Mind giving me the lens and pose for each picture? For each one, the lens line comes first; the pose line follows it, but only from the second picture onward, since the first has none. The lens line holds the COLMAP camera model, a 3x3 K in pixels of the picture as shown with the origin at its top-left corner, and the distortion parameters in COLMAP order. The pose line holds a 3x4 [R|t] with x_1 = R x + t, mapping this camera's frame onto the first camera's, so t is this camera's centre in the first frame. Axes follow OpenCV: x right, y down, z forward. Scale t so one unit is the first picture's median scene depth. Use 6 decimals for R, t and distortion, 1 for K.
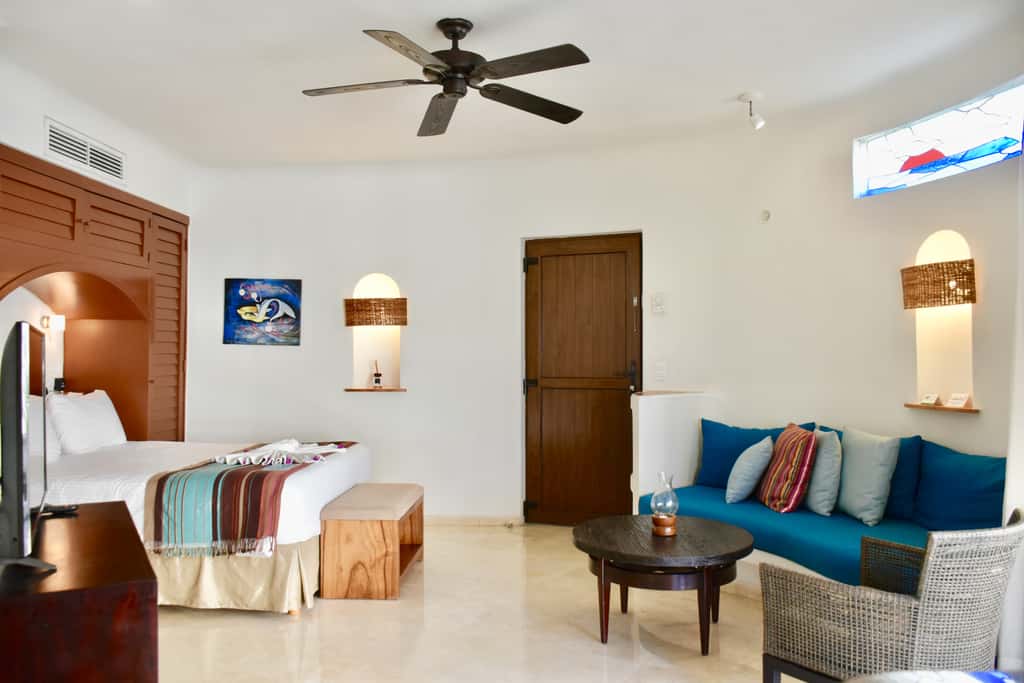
lens RADIAL K [[797.3, 0, 484.4], [0, 797.3, 339.9], [0, 0, 1]] dist [-0.009773, -0.011526]
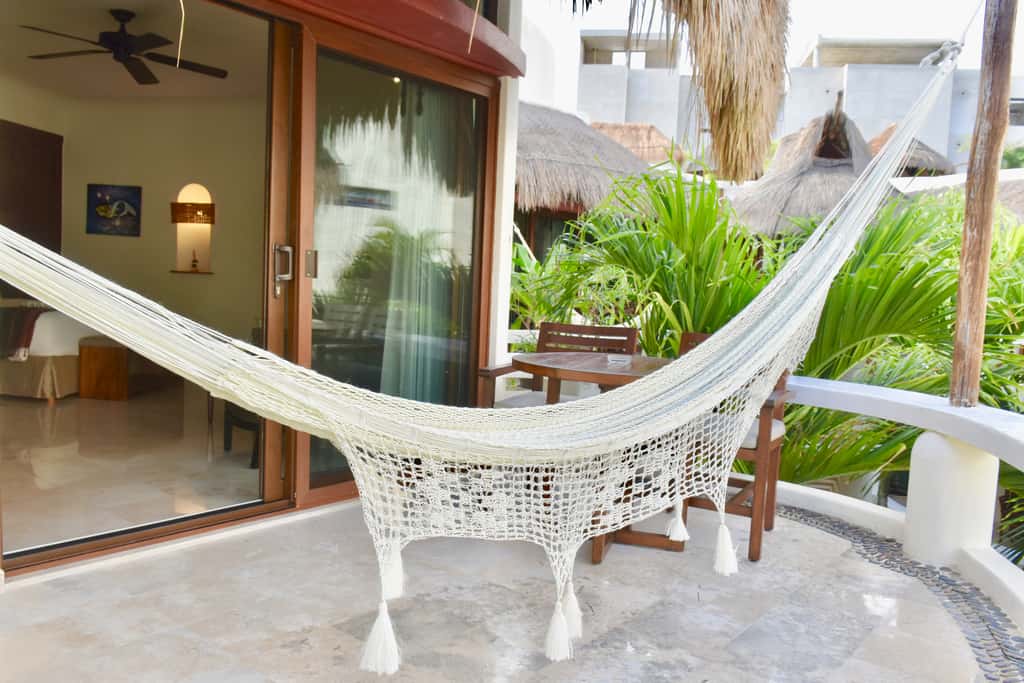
lens RADIAL K [[797.3, 0, 504.3], [0, 797.3, 337.6], [0, 0, 1]] dist [-0.009773, -0.011526]
pose [[0.996223, 0.049687, -0.071217, 0.485862], [-0.043458, 0.995304, 0.086494, 0.034027], [0.075180, -0.083073, 0.993704, -0.293648]]
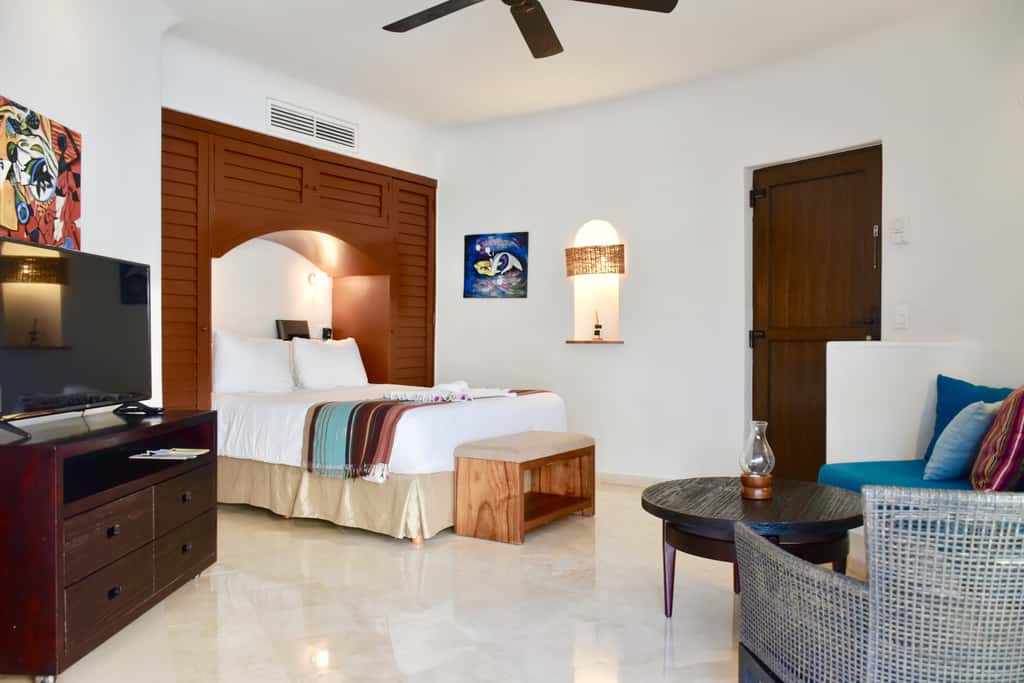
lens RADIAL K [[797.3, 0, 494.5], [0, 797.3, 333.3], [0, 0, 1]] dist [-0.009773, -0.011526]
pose [[0.867939, 0.001729, -0.496669, 0.237369], [0.004596, 0.999923, 0.011512, 0.040968], [0.496650, -0.012274, 0.867864, 0.105443]]
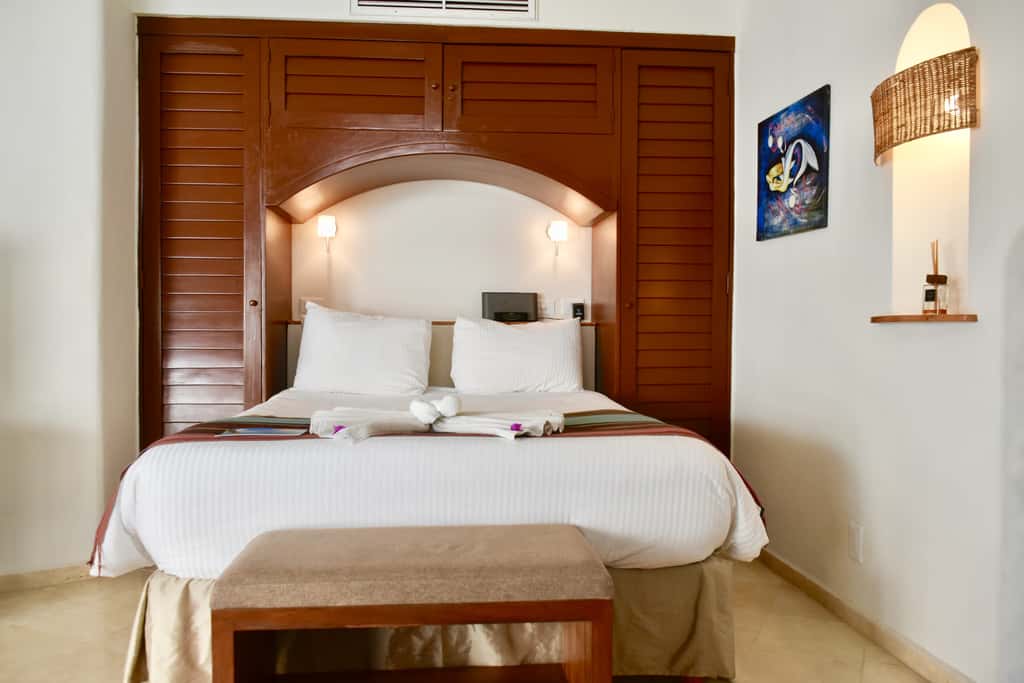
lens RADIAL K [[797.3, 0, 503.6], [0, 797.3, 331.7], [0, 0, 1]] dist [-0.009773, -0.011526]
pose [[0.164425, 0.006053, -0.986371, 0.203053], [0.012122, 0.999893, 0.008156, 0.063870], [0.986315, -0.013297, 0.164334, 0.745209]]
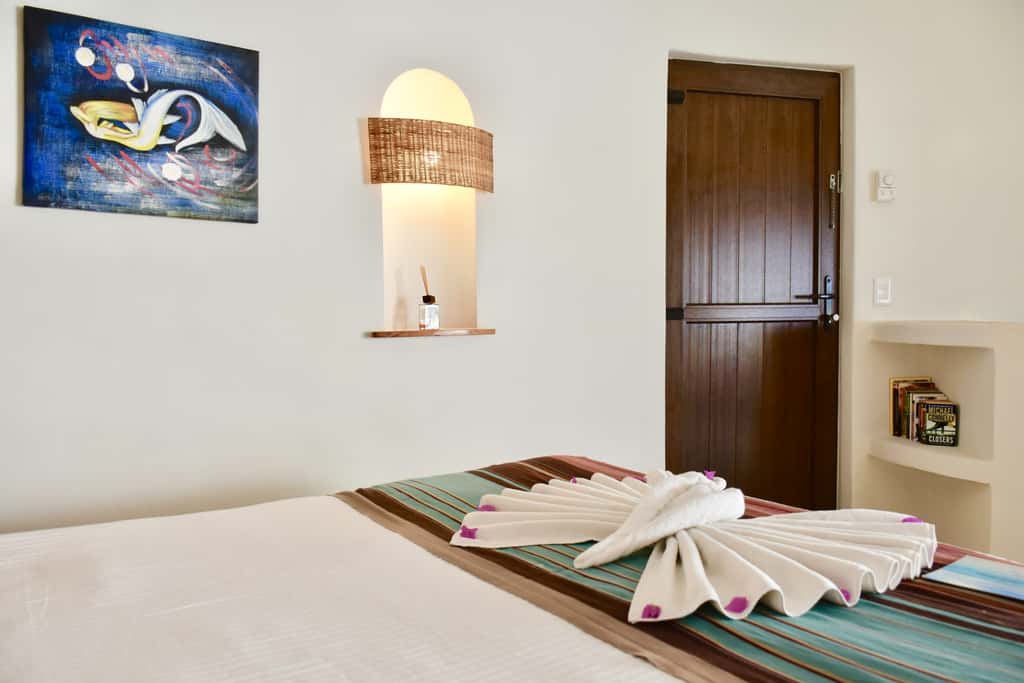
lens RADIAL K [[797.3, 0, 503.6], [0, 797.3, 345.8], [0, 0, 1]] dist [-0.009773, -0.011526]
pose [[0.778816, -0.031785, 0.626446, -0.389022], [-0.008345, 0.998102, 0.061018, 0.042874], [-0.627196, -0.052749, 0.777073, 0.627224]]
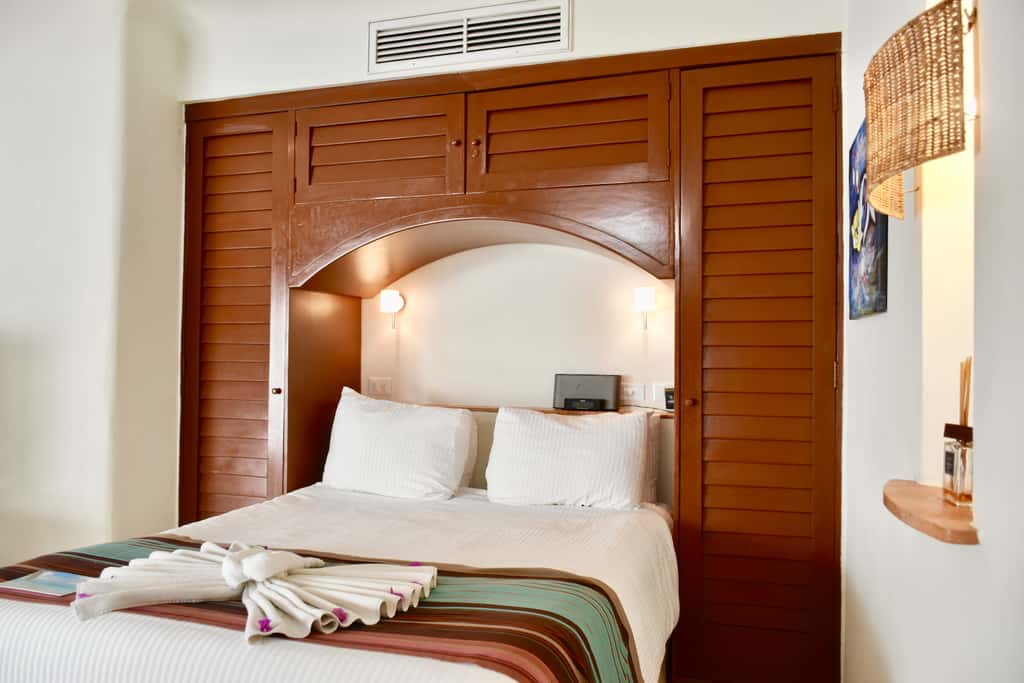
lens RADIAL K [[797.3, 0, 494.2], [0, 797.3, 335.3], [0, 0, 1]] dist [-0.009773, -0.011526]
pose [[-0.235141, -0.030621, -0.971479, 0.094032], [0.006845, 0.999427, -0.033159, 0.025078], [0.971937, -0.014447, -0.234797, 0.940881]]
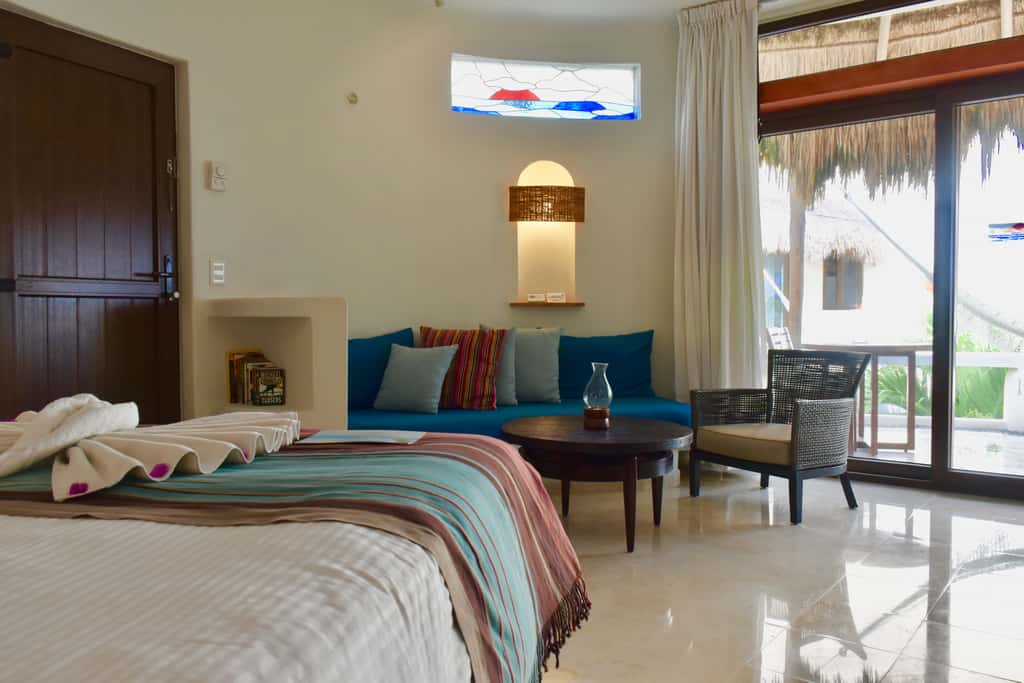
lens RADIAL K [[797.3, 0, 513.2], [0, 797.3, 343.9], [0, 0, 1]] dist [-0.009773, -0.011526]
pose [[0.065883, -0.029711, 0.997385, -0.433715], [-0.016236, 0.999392, 0.030843, 0.070722], [-0.997695, -0.018226, 0.065361, 0.626690]]
